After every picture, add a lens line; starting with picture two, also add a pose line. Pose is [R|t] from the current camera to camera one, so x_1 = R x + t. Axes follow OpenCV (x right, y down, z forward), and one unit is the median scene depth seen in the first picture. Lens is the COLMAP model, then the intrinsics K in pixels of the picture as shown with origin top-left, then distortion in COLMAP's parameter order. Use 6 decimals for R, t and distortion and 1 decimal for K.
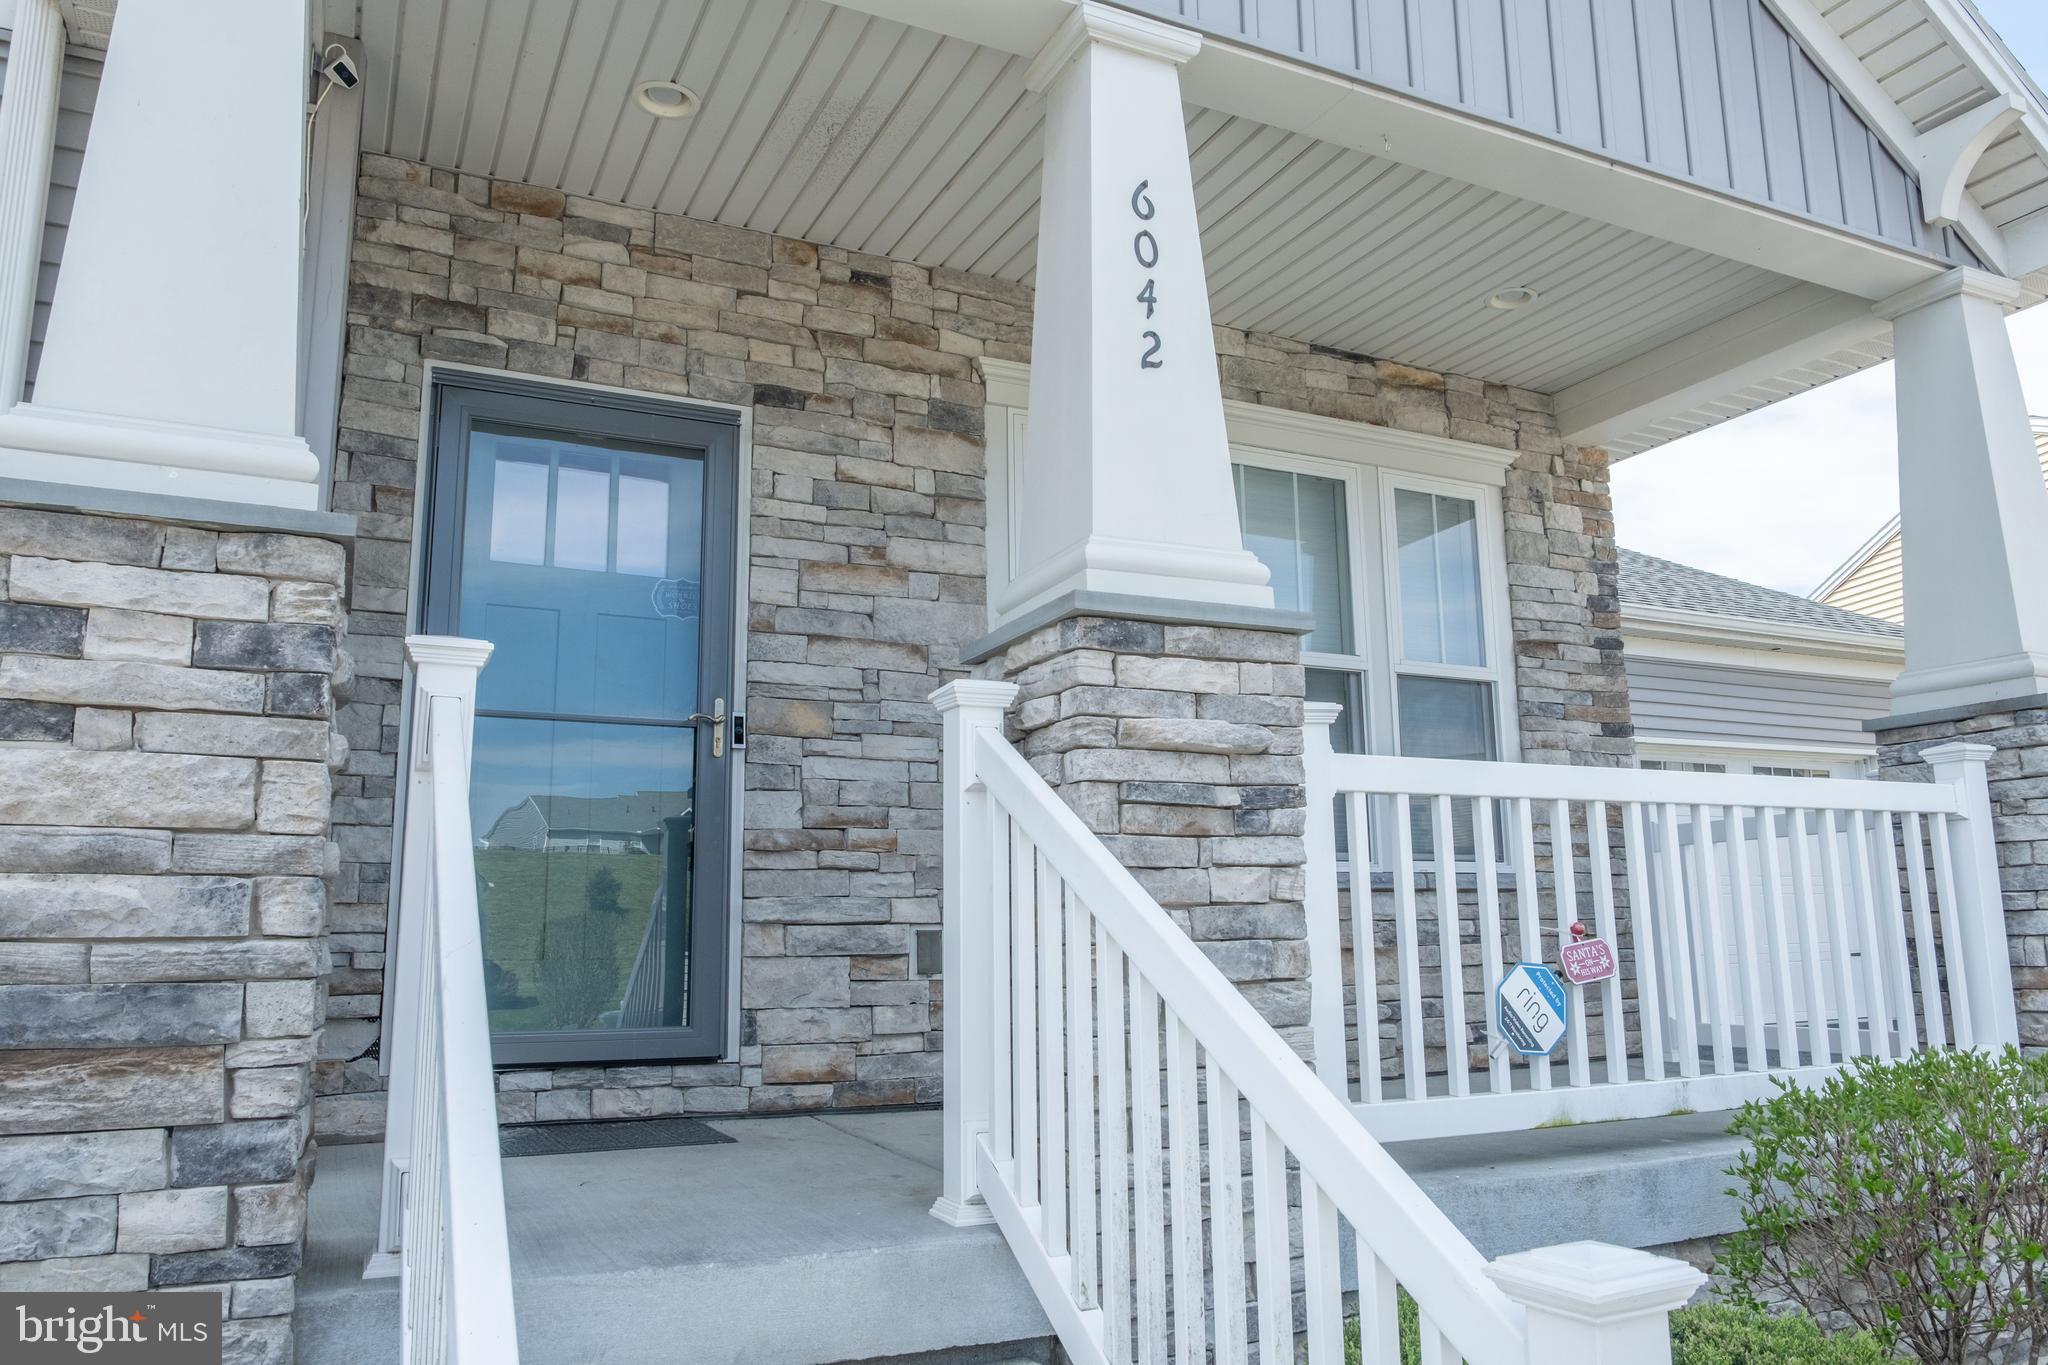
lens RADIAL K [[1418.6, 0, 1026.9], [0, 1418.6, 681.8], [0, 0, 1]] dist [-0.044605, 0.009348]
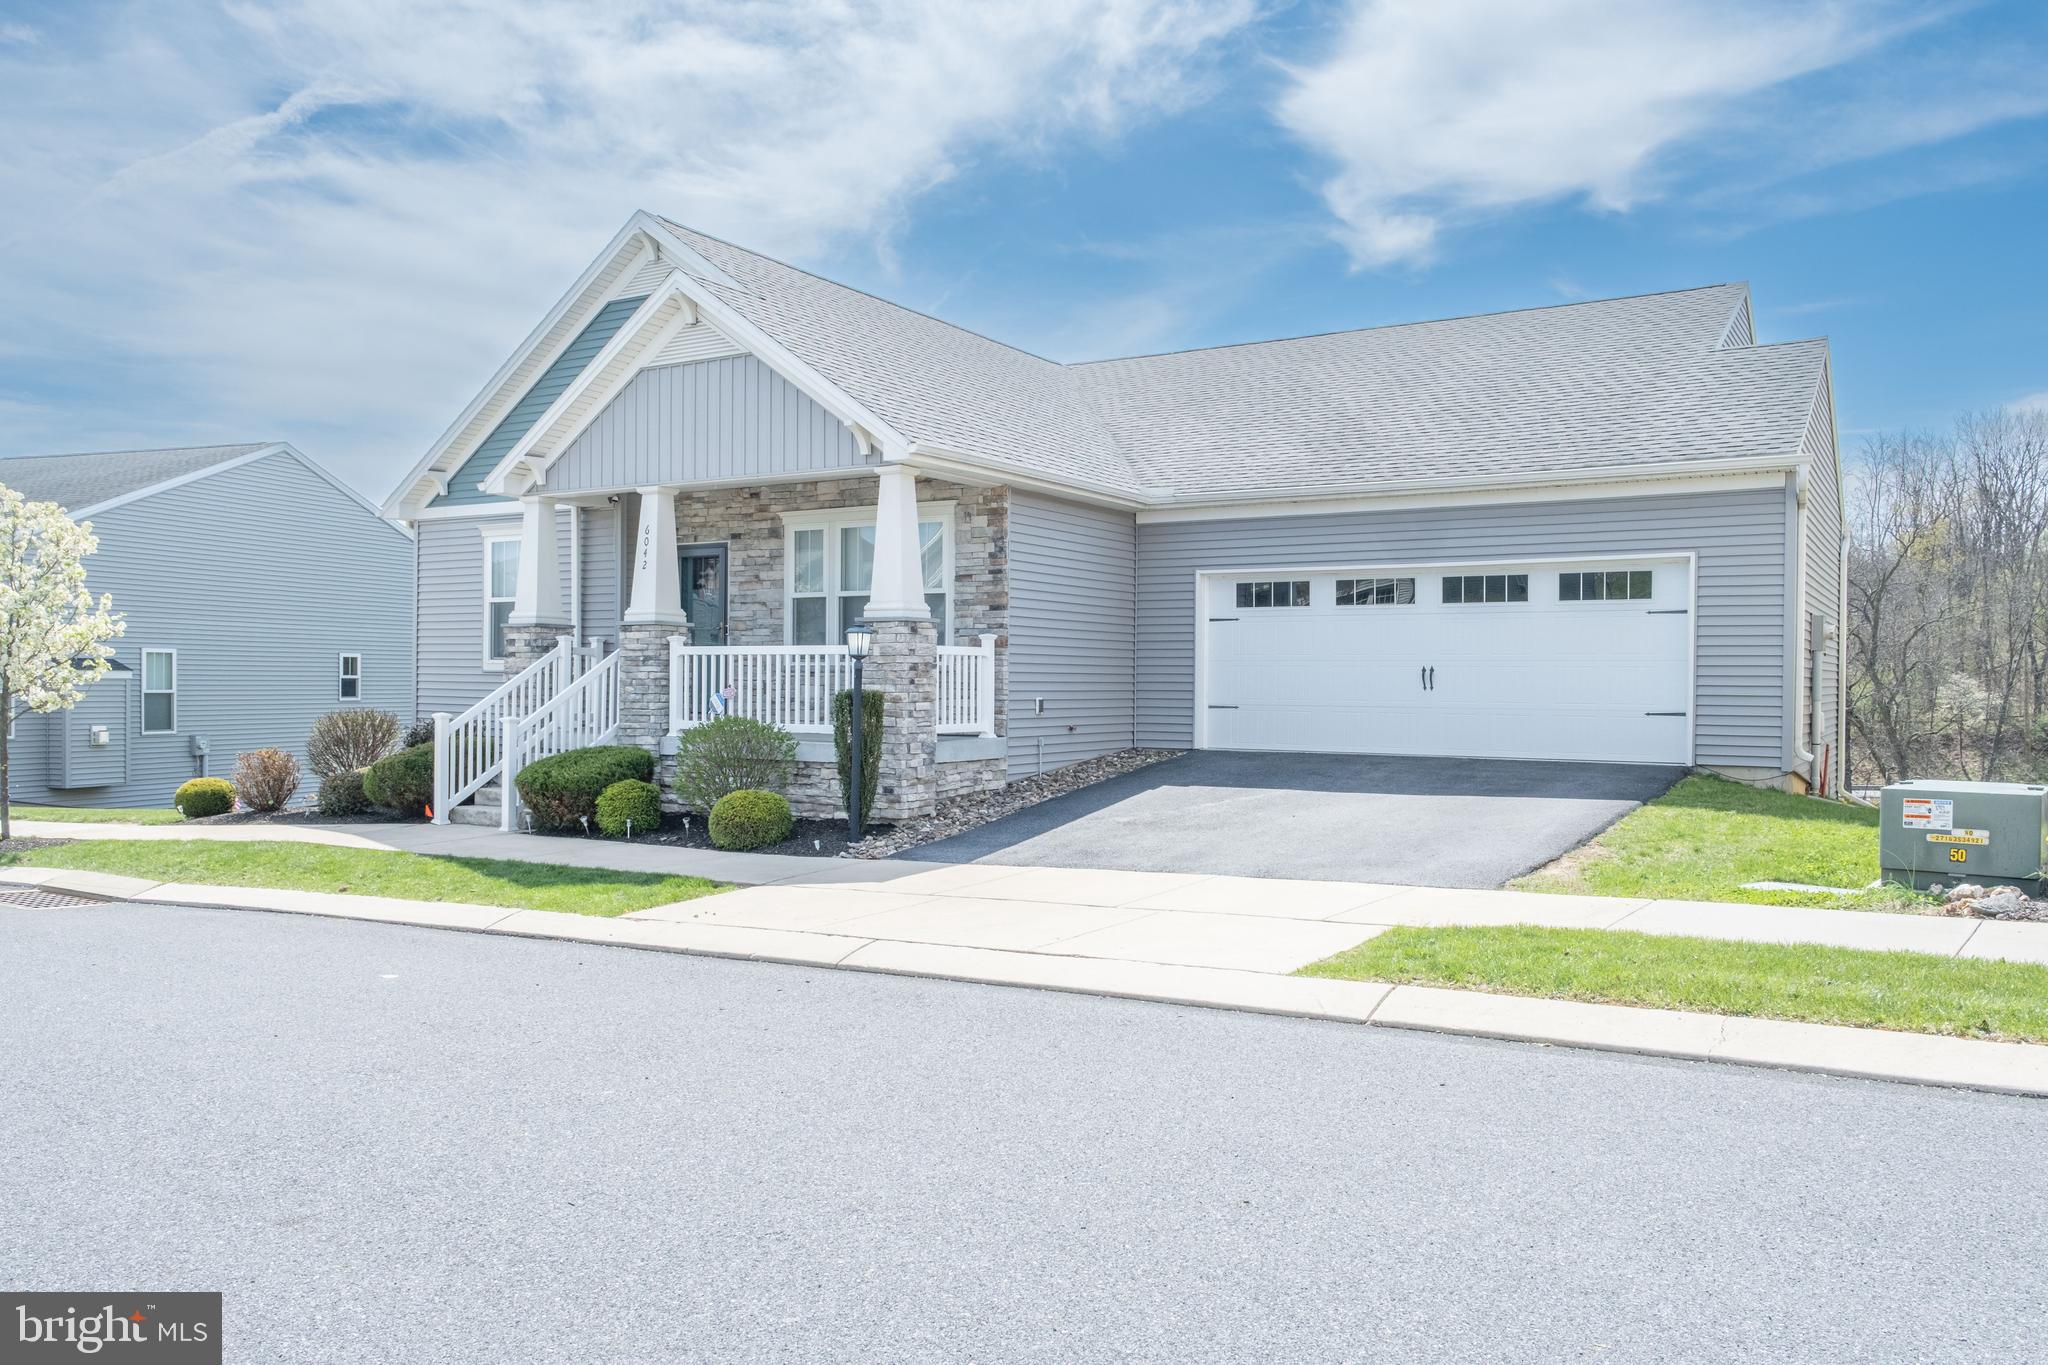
lens RADIAL K [[1452.0, 0, 1024.7], [0, 1452.0, 680.9], [0, 0, 1]] dist [-0.003268, -0.000135]
pose [[0.546536, 0.017681, -0.837249, 3.308841], [0.134939, 0.984853, 0.108883, -0.140210], [0.826493, -0.172487, 0.535871, -0.435849]]
